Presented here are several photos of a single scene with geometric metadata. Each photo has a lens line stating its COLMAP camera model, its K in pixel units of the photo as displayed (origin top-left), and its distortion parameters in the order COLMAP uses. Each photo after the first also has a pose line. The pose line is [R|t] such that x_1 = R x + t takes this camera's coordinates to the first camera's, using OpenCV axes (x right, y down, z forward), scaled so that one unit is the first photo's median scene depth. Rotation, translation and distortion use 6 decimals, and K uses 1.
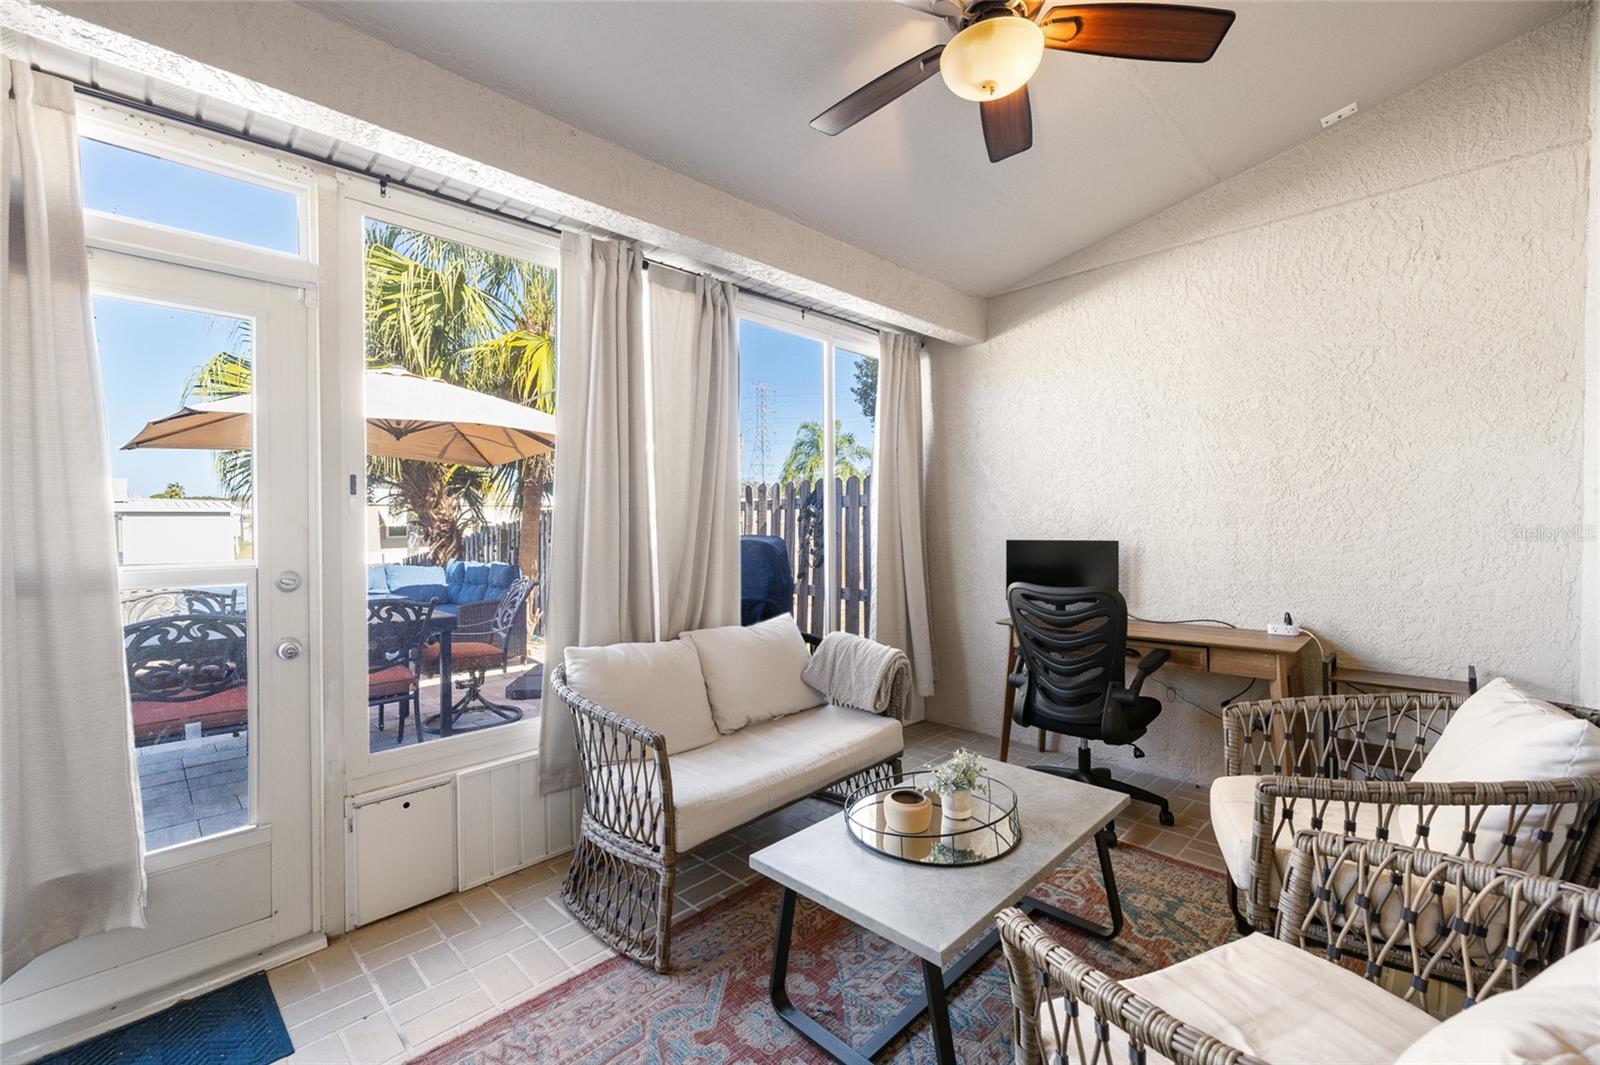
lens RADIAL K [[677.7, 0, 798.2], [0, 677.7, 518.6], [0, 0, 1]] dist [0.000027, 0.000092]
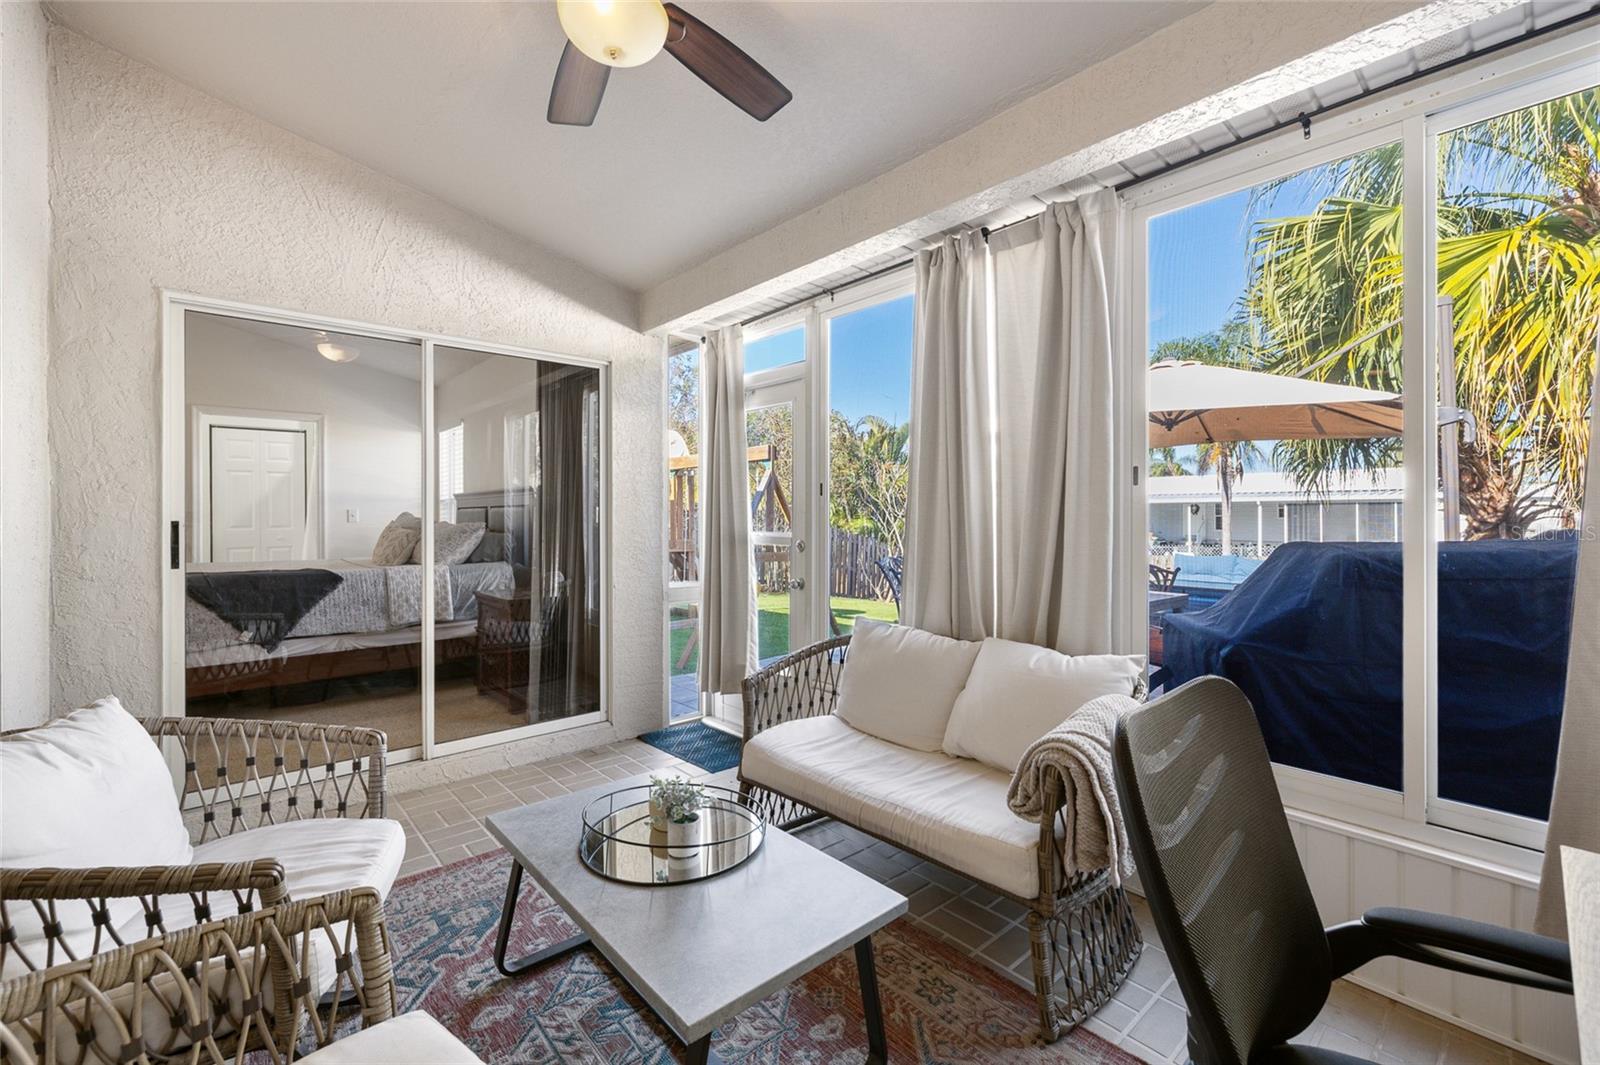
lens RADIAL K [[677.7, 0, 798.2], [0, 677.7, 518.6], [0, 0, 1]] dist [0.000027, 0.000092]
pose [[-0.070945, 0.016192, -0.997349, 0.677932], [0.007405, 0.999849, 0.015706, -0.006711], [0.997453, -0.006272, -0.071054, 0.747874]]
